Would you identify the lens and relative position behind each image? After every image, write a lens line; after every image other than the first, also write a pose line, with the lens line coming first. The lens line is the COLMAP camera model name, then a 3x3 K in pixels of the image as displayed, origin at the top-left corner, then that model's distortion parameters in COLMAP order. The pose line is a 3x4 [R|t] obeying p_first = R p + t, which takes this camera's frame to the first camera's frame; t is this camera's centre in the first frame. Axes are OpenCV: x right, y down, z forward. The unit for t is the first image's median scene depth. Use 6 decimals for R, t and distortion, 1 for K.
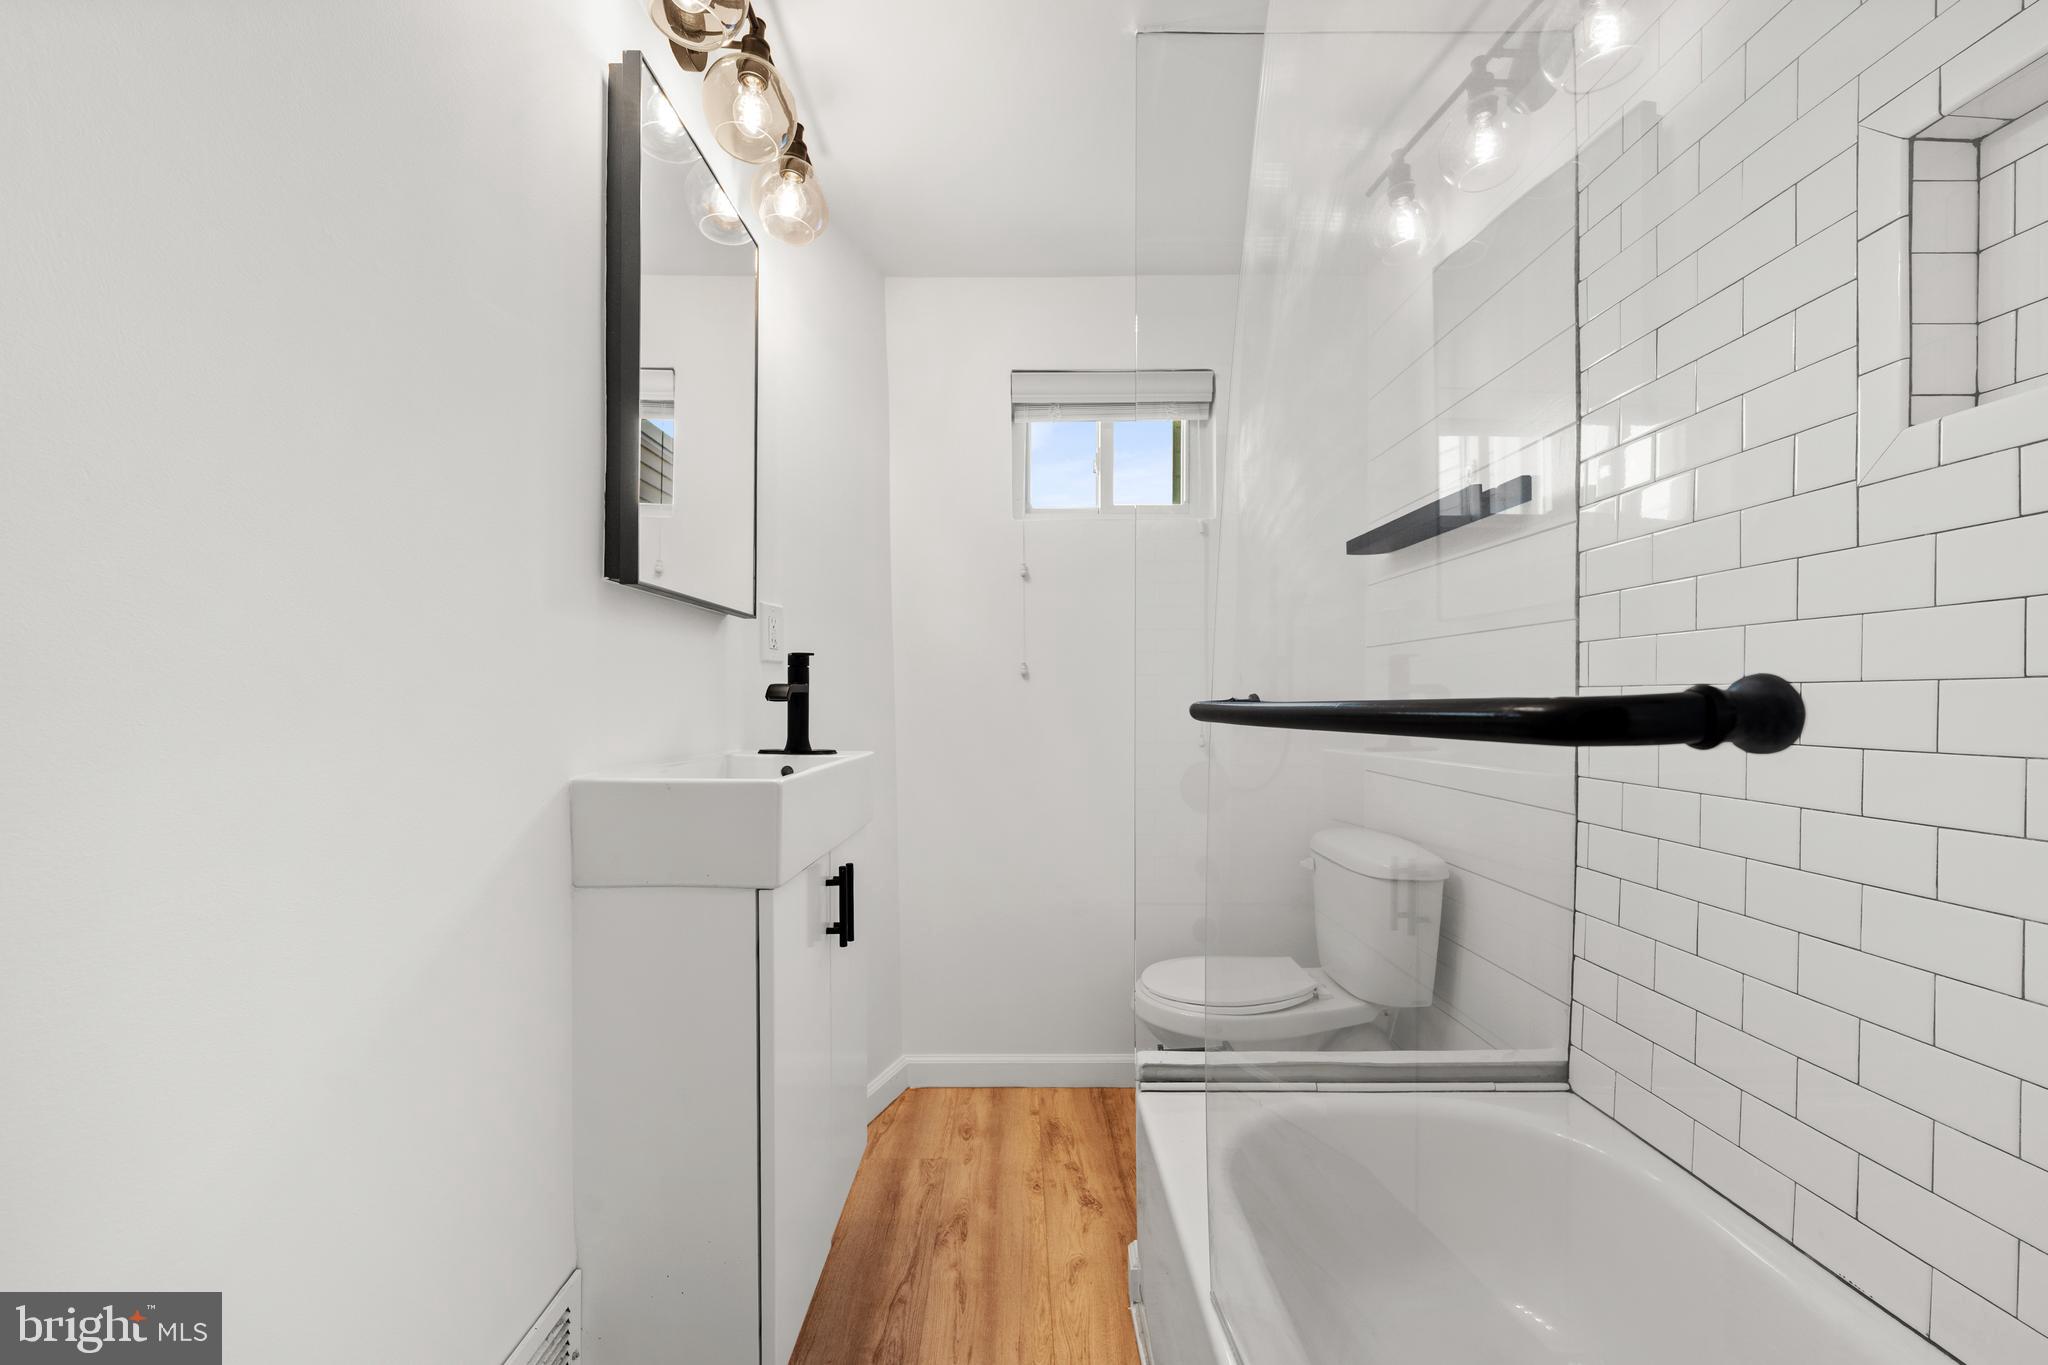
lens RADIAL K [[826.9, 0, 1021.4], [0, 826.9, 697.6], [0, 0, 1]] dist [-0.000358, -0.000027]
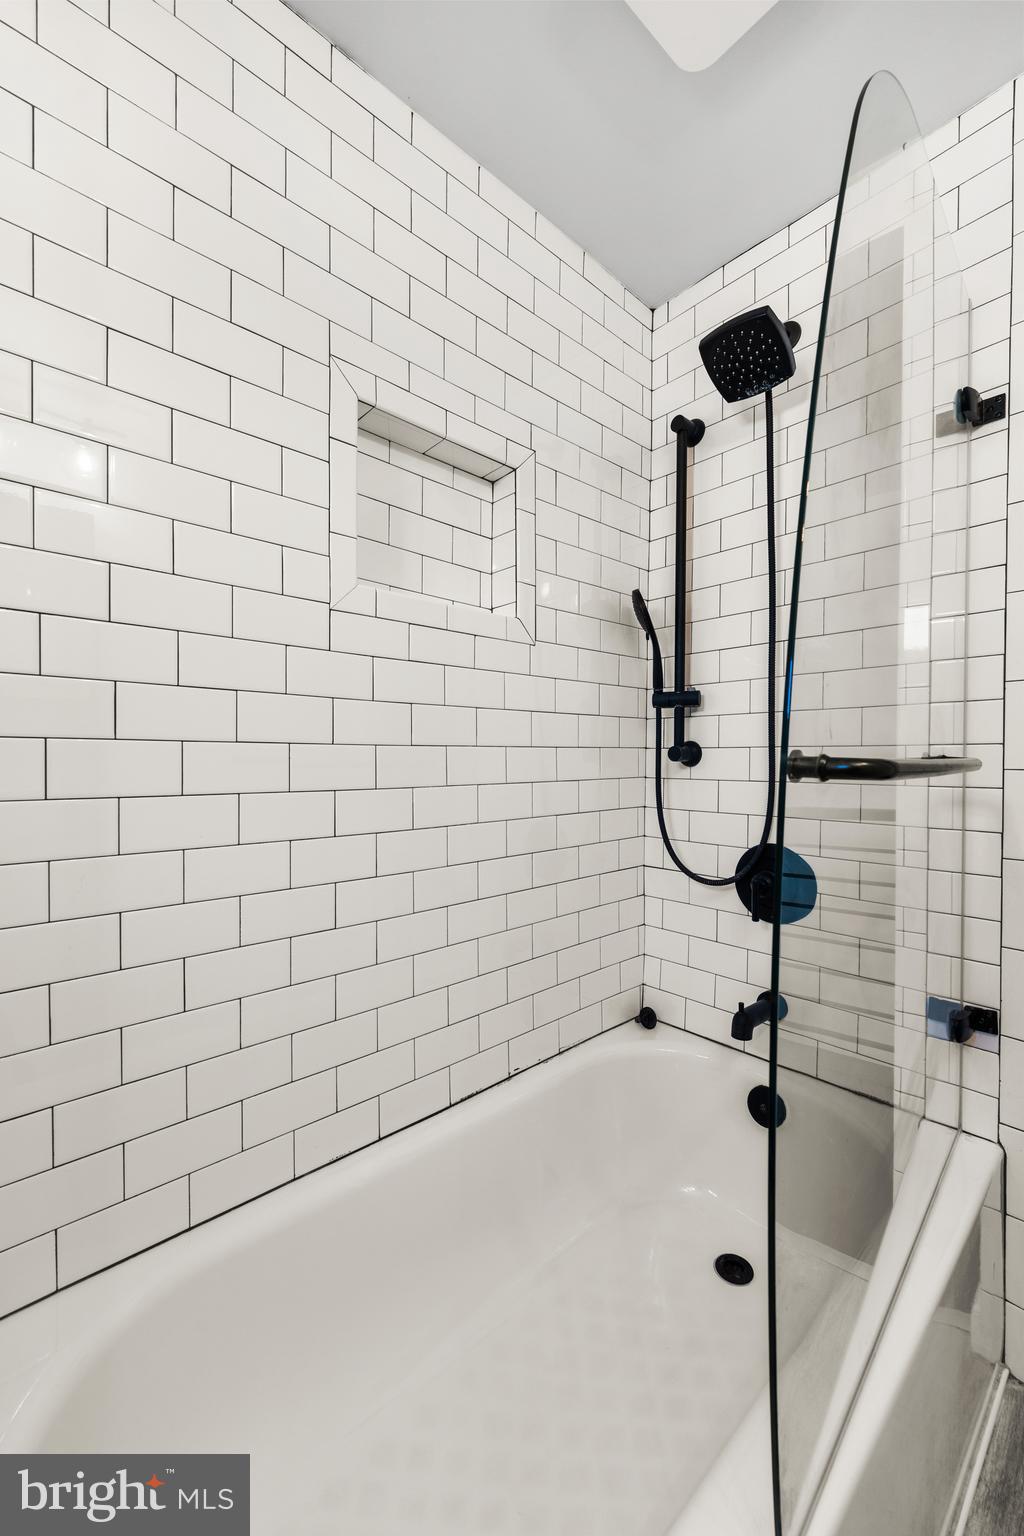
lens RADIAL K [[620.2, 0, 511.8], [0, 620.2, 764.5], [0, 0, 1]] dist [-0.000358, -0.000027]
pose [[-0.671641, -0.012727, 0.740767, -0.003598], [-0.005860, 0.999912, 0.011865, 0.001233], [-0.740854, 0.003628, -0.671657, 1.439105]]
